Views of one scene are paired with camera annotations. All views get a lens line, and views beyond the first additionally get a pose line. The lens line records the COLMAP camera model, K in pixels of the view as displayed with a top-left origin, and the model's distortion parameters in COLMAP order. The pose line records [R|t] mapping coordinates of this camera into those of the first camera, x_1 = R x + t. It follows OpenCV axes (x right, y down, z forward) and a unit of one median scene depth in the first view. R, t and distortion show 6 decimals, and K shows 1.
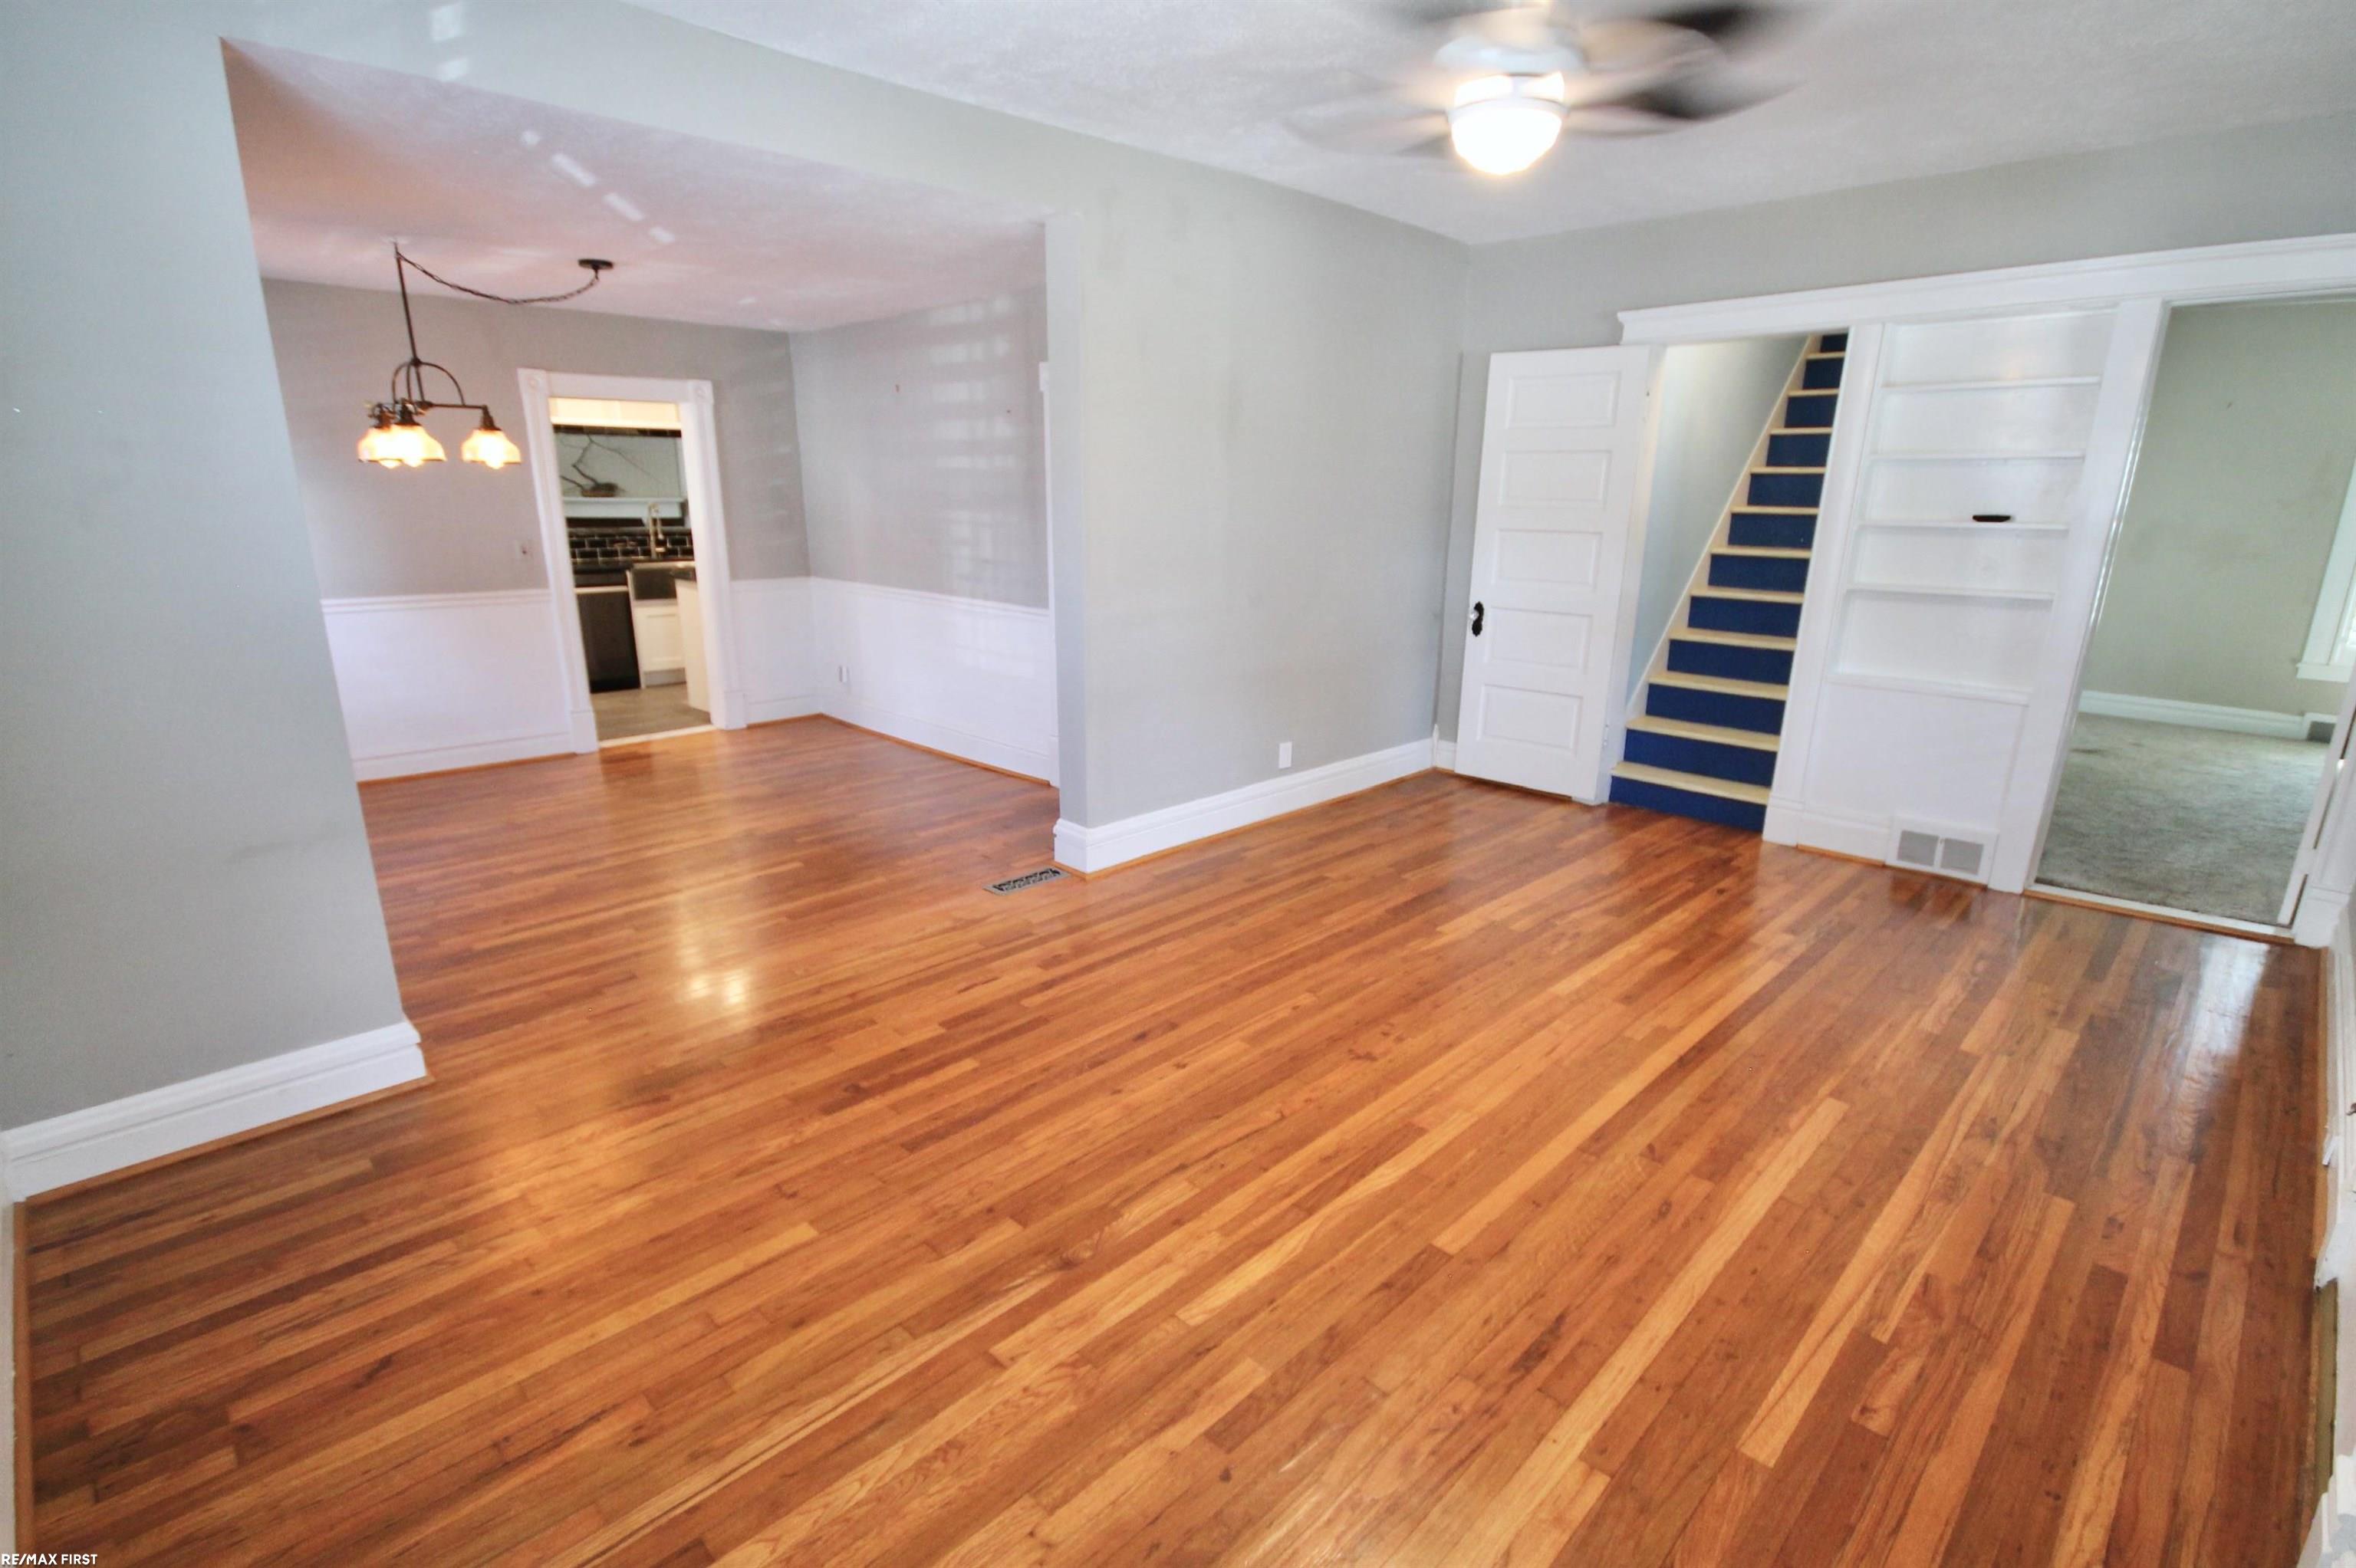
lens RADIAL K [[1109.5, 0, 1192.3], [0, 1109.5, 811.6], [0, 0, 1]] dist [-0.002440, -0.002610]
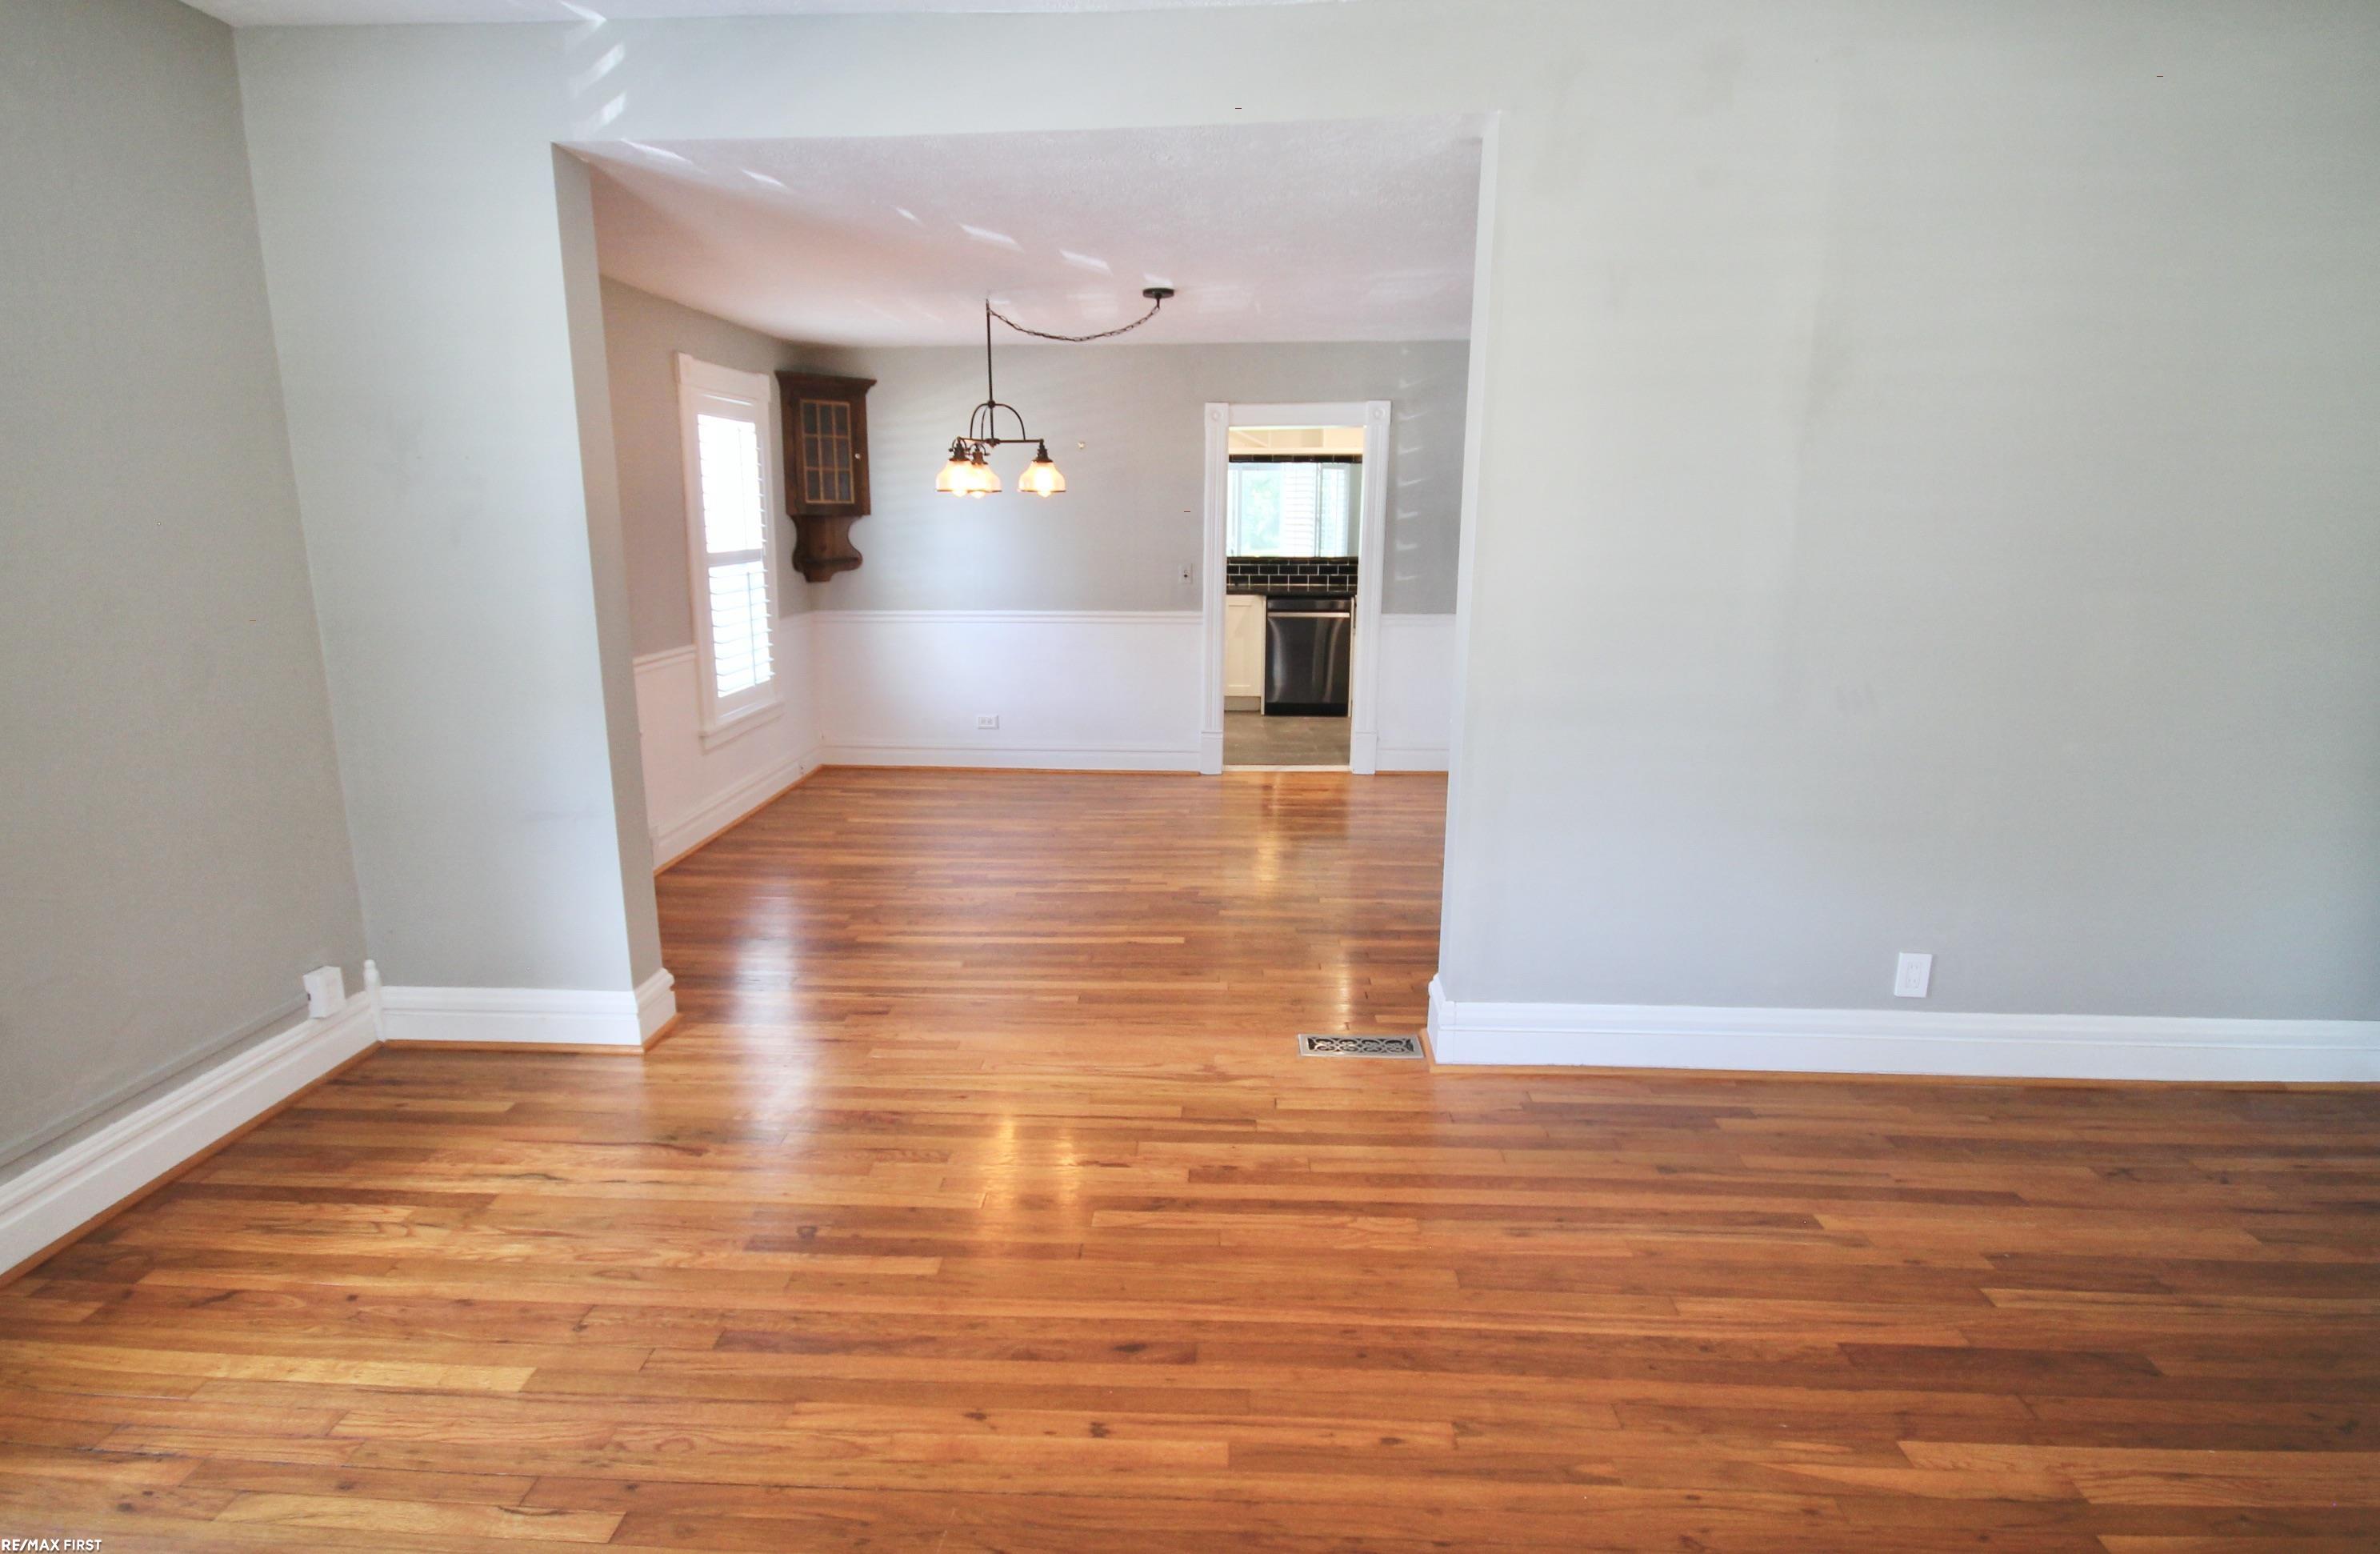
lens RADIAL K [[1176.9, 0, 1161.3], [0, 1176.9, 740.2], [0, 0, 1]] dist [0.003814, -0.005607]
pose [[0.659746, 0.134315, -0.739388, 0.429312], [-0.203913, 0.978980, -0.004110, -0.144156], [0.723294, 0.153483, 0.673267, 0.512758]]
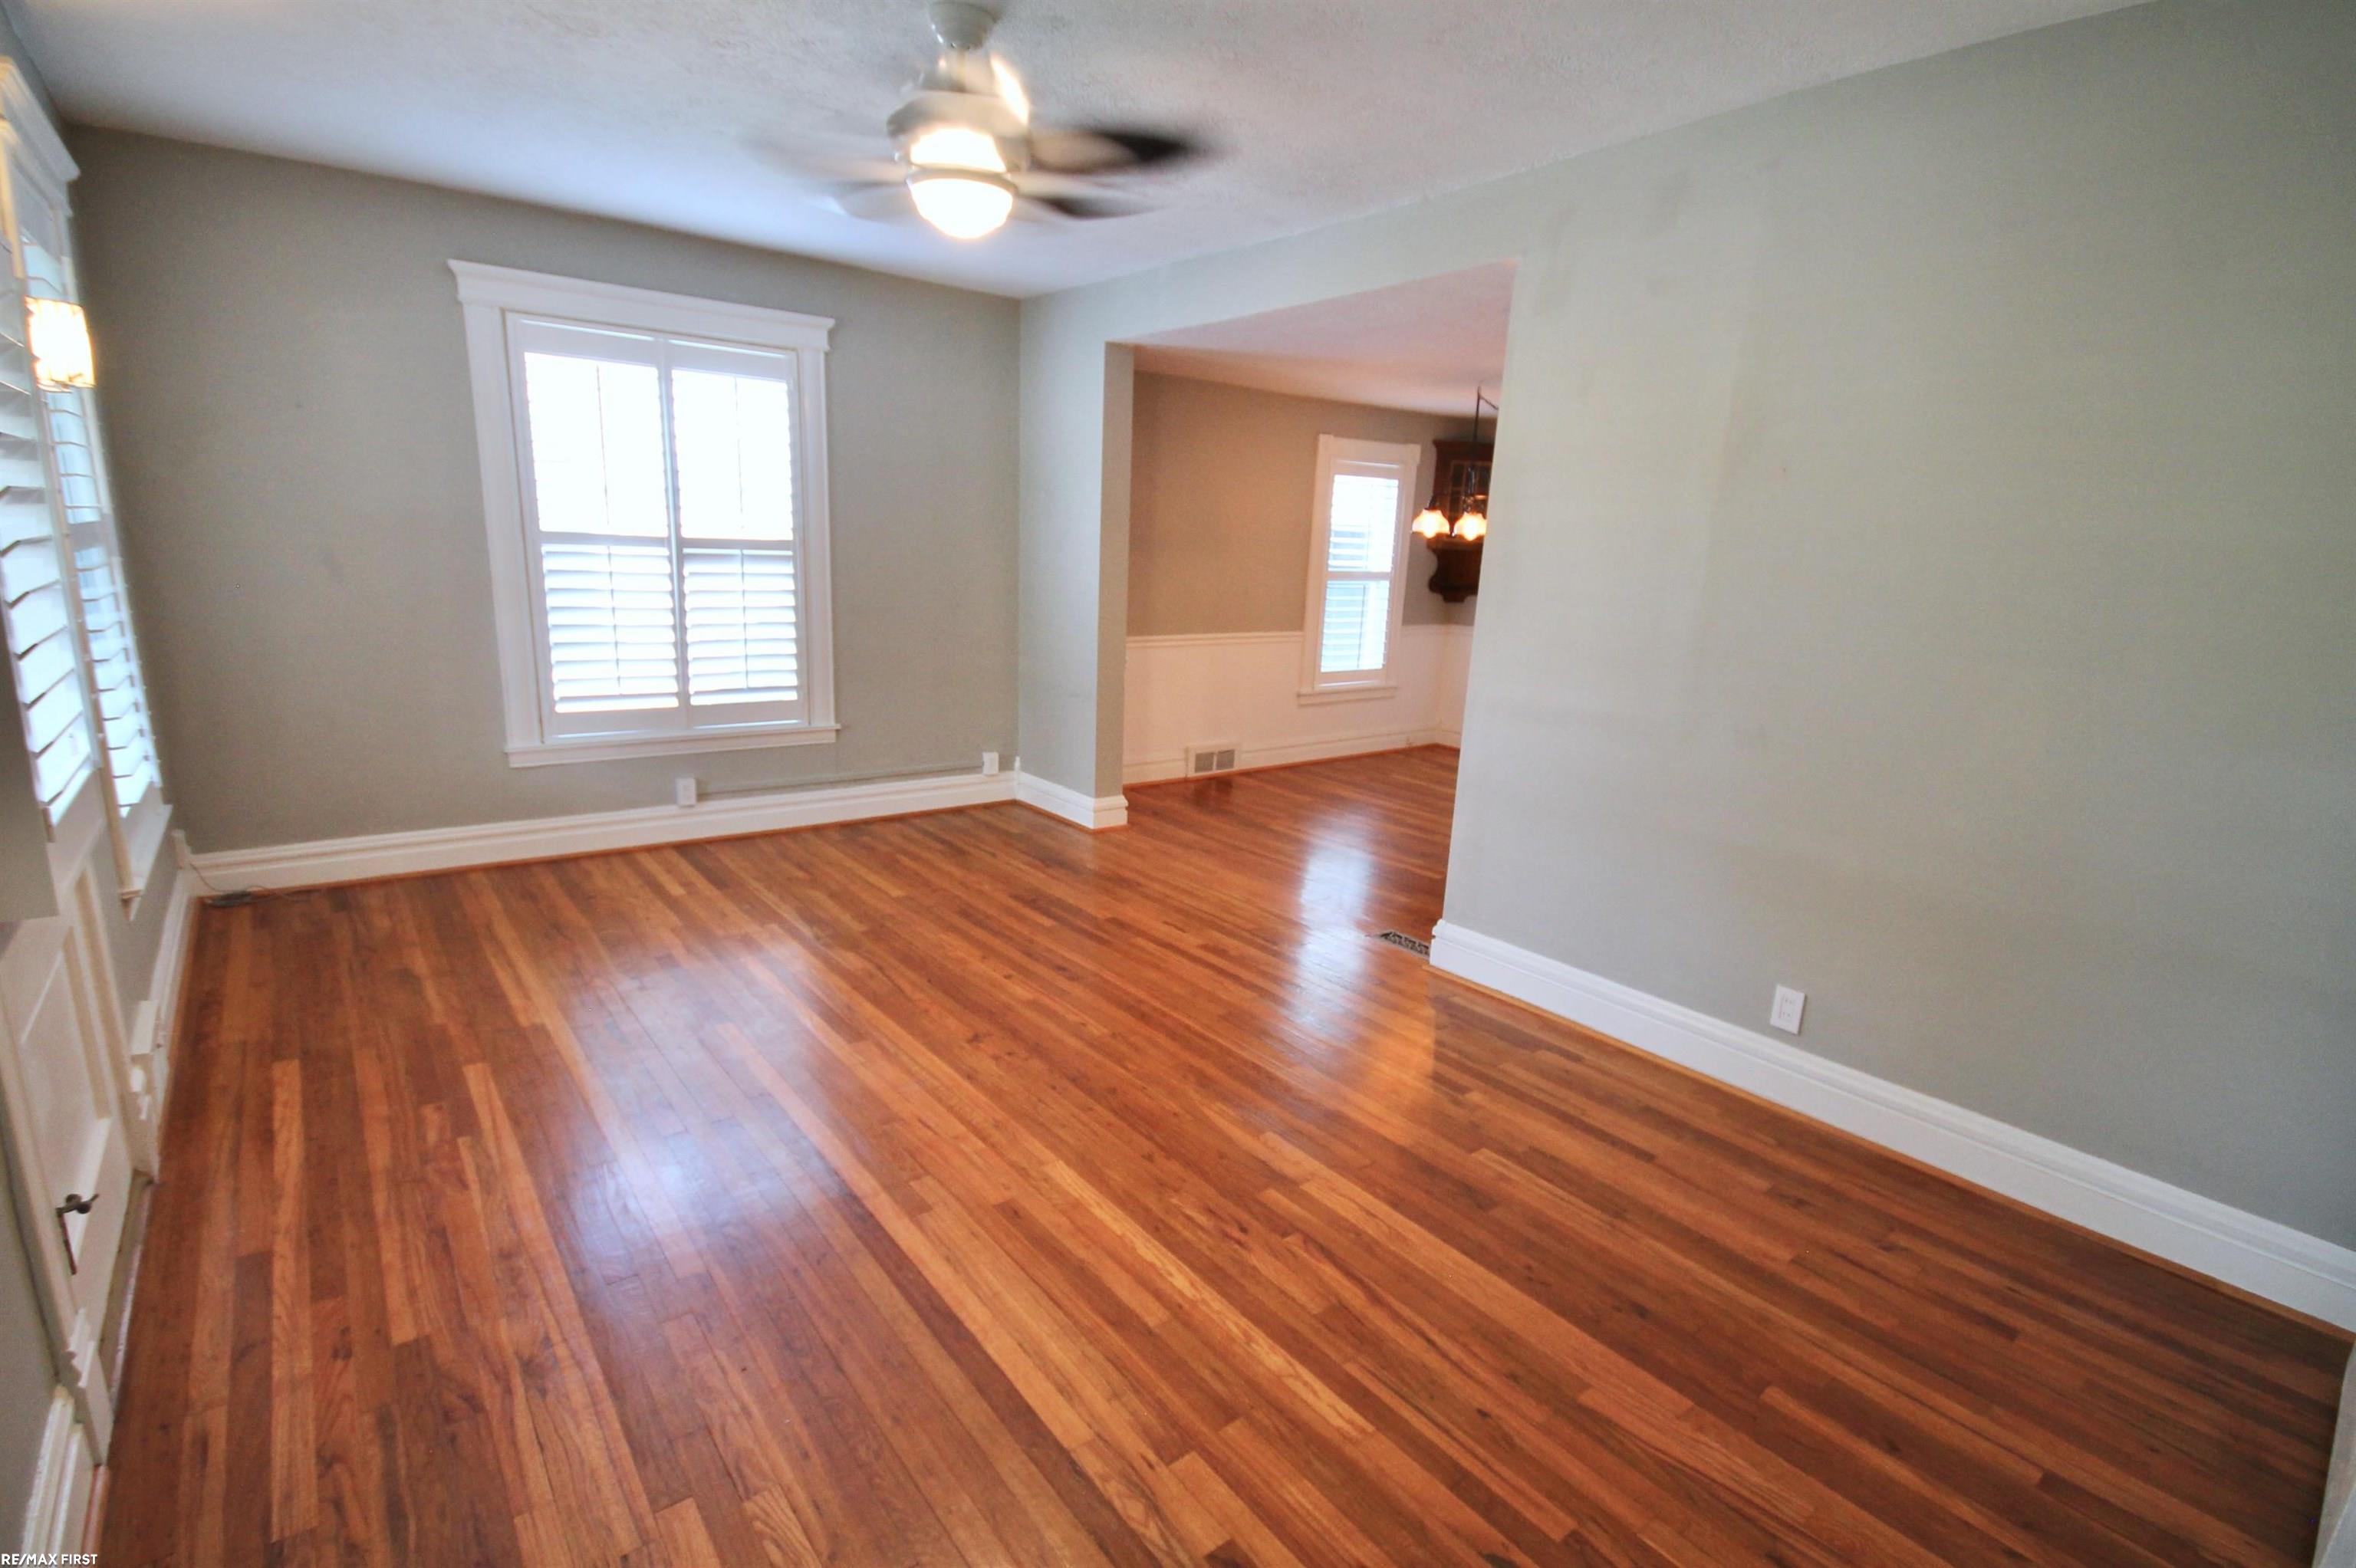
lens RADIAL K [[1109.5, 0, 1172.3], [0, 1109.5, 794.6], [0, 0, 1]] dist [-0.002440, -0.002610]
pose [[-0.123224, 0.215336, -0.968735, 1.125842], [-0.319659, 0.915532, 0.244170, -0.325876], [0.939486, 0.339752, -0.043981, 1.128694]]
